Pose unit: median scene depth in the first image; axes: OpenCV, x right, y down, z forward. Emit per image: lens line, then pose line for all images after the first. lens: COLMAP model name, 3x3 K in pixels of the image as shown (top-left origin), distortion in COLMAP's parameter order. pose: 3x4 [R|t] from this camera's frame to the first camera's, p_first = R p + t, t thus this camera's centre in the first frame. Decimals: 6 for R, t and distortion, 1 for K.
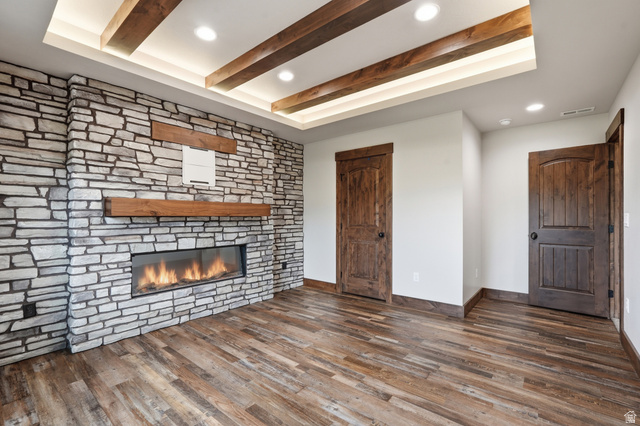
lens RADIAL K [[288.9, 0, 320.3], [0, 288.9, 215.8], [0, 0, 1]] dist [-0.010888, 0.003573]
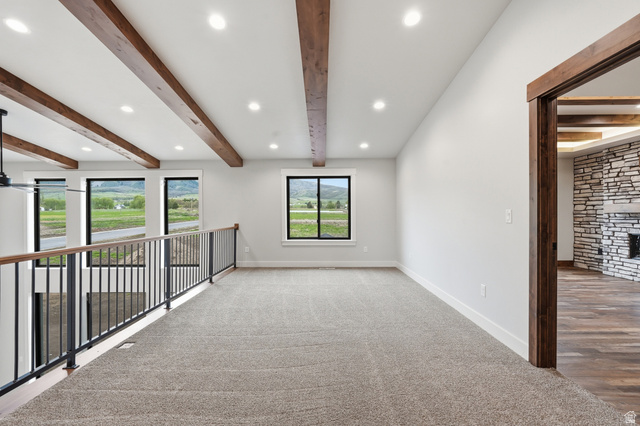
lens RADIAL K [[288.9, 0, 317.5], [0, 288.9, 214.9], [0, 0, 1]] dist [-0.010888, 0.003573]
pose [[-0.778584, 0.003036, -0.627533, 1.771733], [0.003363, 0.999994, 0.000666, 0.005728], [0.627532, -0.001592, -0.778589, 1.037831]]
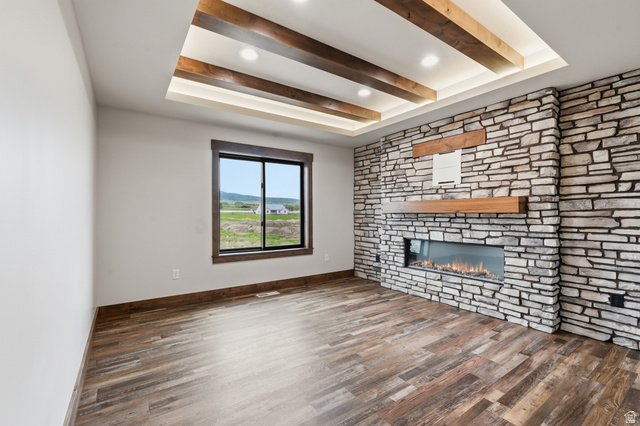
lens RADIAL K [[288.9, 0, 322.5], [0, 288.9, 213.1], [0, 0, 1]] dist [-0.010888, 0.003573]
pose [[-0.268713, -0.002166, -0.963218, 0.824197], [0.004202, 0.999985, -0.003421, 0.004002], [0.963211, -0.004966, -0.268700, 0.878964]]
